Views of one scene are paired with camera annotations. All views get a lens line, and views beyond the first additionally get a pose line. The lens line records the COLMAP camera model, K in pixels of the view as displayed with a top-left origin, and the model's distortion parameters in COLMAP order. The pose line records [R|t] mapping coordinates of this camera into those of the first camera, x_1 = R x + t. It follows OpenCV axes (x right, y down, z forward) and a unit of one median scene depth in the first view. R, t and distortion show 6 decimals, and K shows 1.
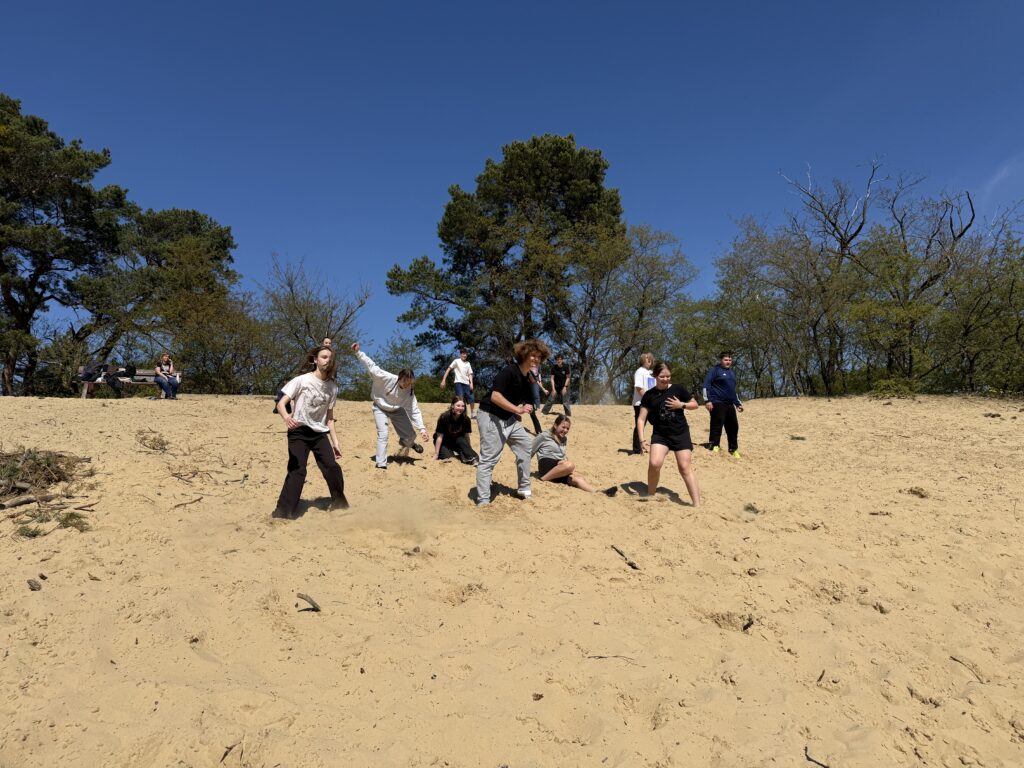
lens RADIAL K [[705.4, 0, 510.1], [0, 705.4, 392.7], [0, 0, 1]] dist [0.082446, -0.105822]
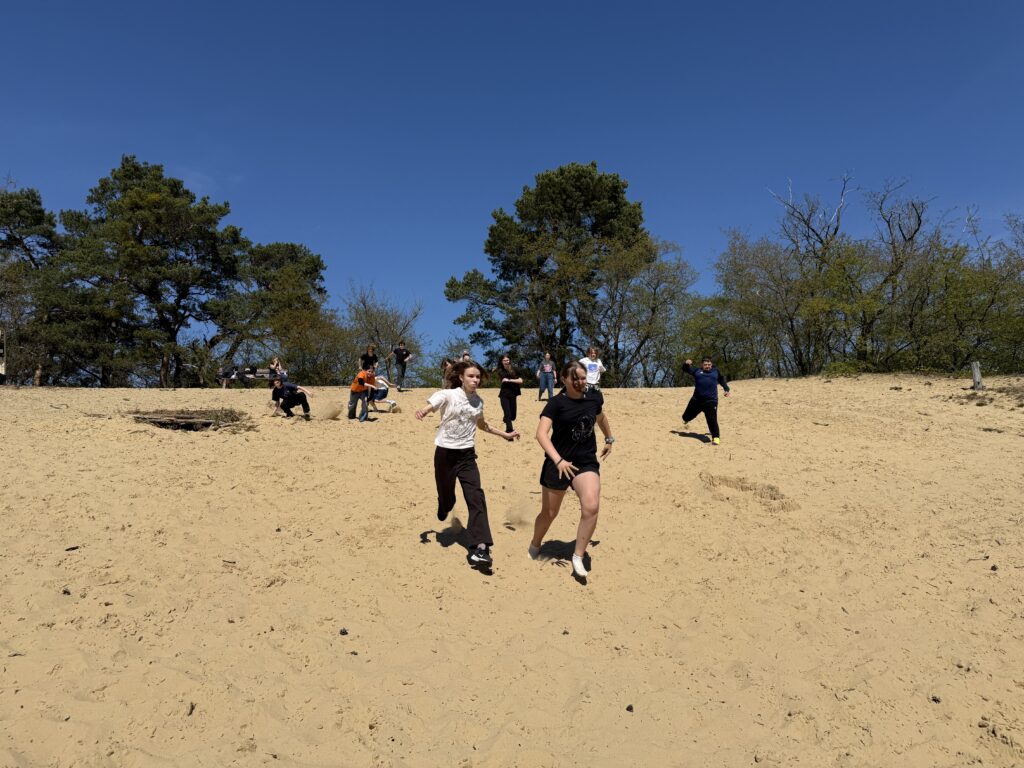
lens RADIAL K [[705.1, 0, 510.7], [0, 705.1, 388.2], [0, 0, 1]] dist [0.086749, -0.117567]
pose [[0.992352, -0.021710, -0.121513, 0.096313], [0.022412, 0.999739, 0.004412, 0.007085], [0.121385, -0.007102, 0.992580, -0.220649]]
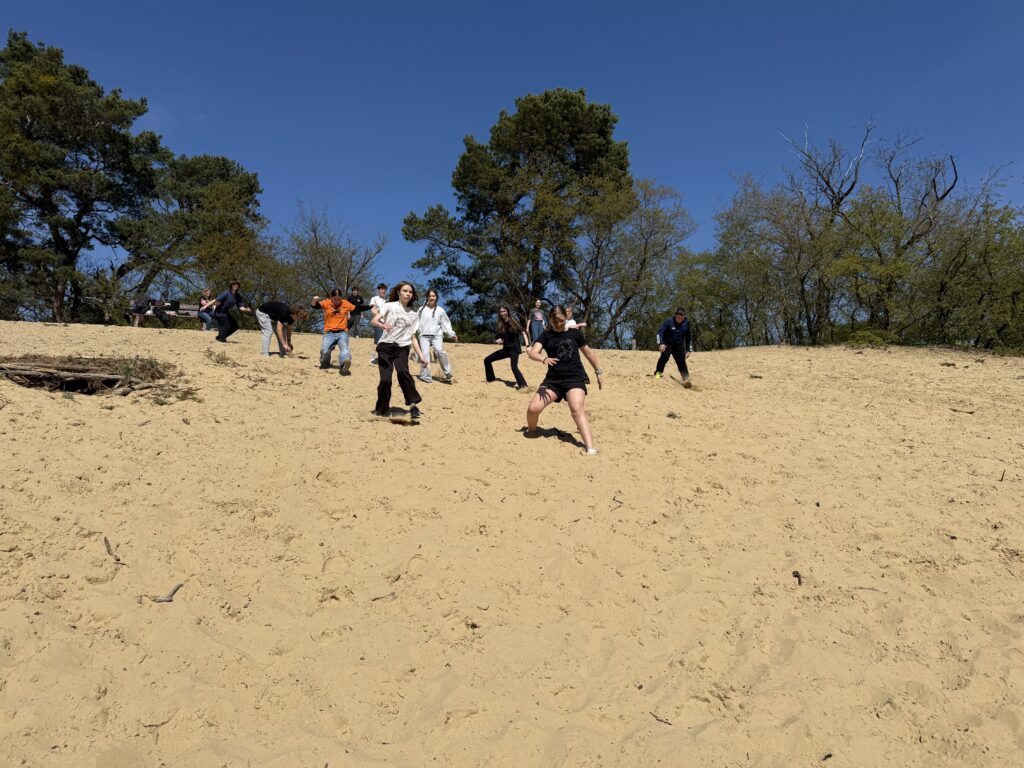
lens RADIAL K [[705.1, 0, 510.7], [0, 705.1, 388.2], [0, 0, 1]] dist [0.086749, -0.117567]
pose [[0.999491, 0.025821, -0.018723, 0.014349], [-0.024537, 0.997529, 0.065832, 0.007773], [0.020376, -0.065339, 0.997655, -0.076530]]
